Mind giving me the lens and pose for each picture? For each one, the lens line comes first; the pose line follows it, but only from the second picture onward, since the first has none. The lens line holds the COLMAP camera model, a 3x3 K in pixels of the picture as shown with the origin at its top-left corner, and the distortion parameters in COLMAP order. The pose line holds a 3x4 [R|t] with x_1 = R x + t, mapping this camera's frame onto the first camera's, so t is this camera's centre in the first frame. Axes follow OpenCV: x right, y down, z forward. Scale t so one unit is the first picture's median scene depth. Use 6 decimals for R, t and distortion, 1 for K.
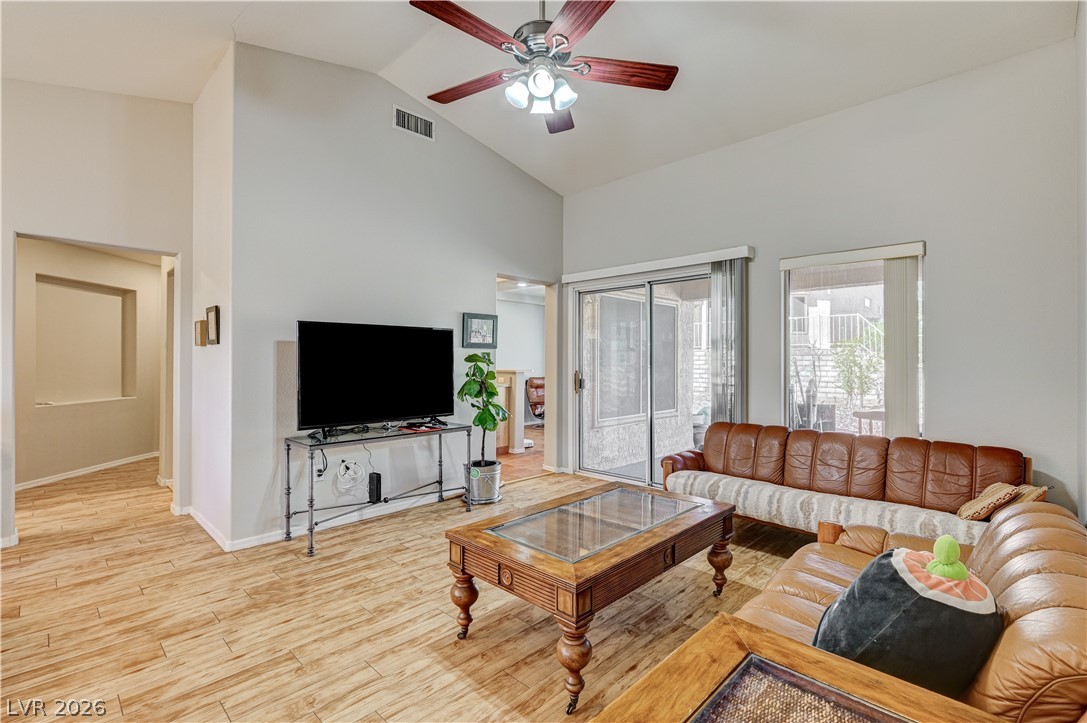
lens RADIAL K [[496.2, 0, 546.9], [0, 496.2, 359.5], [0, 0, 1]] dist [0.002071, 0.000147]
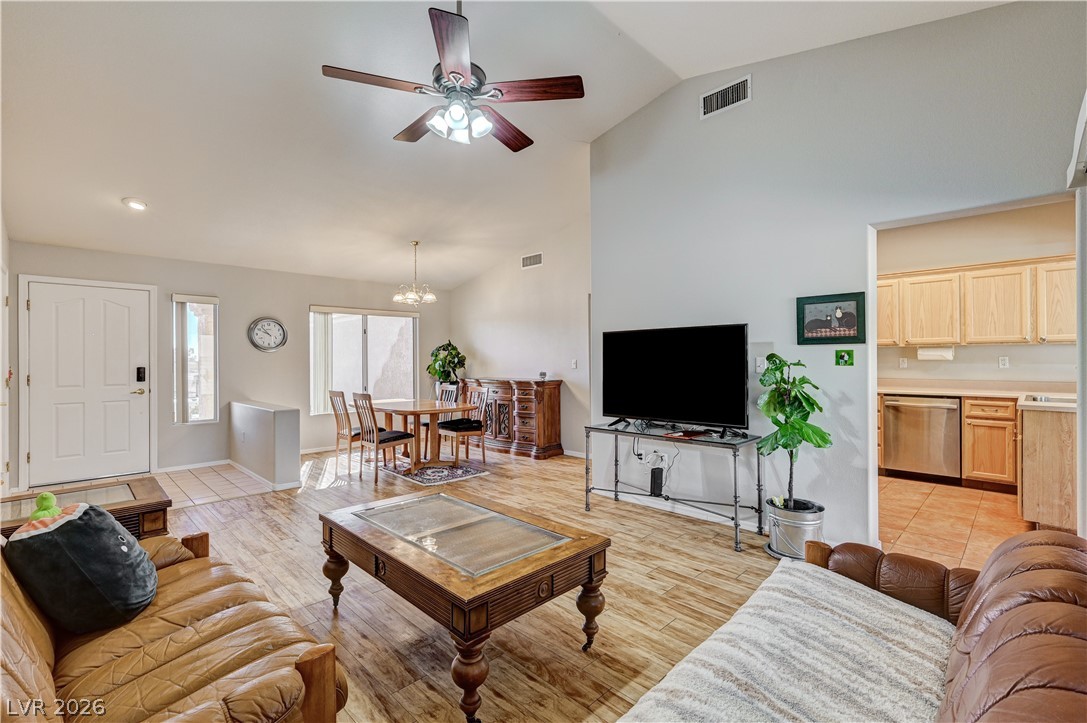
lens RADIAL K [[479.3, 0, 547.0], [0, 479.3, 359.4], [0, 0, 1]] dist [0.004803, 0.000394]
pose [[-0.016397, -0.002107, -0.999863, 0.696109], [0.008777, 0.999959, -0.002251, -0.004170], [0.999827, -0.008813, -0.016378, 0.792022]]
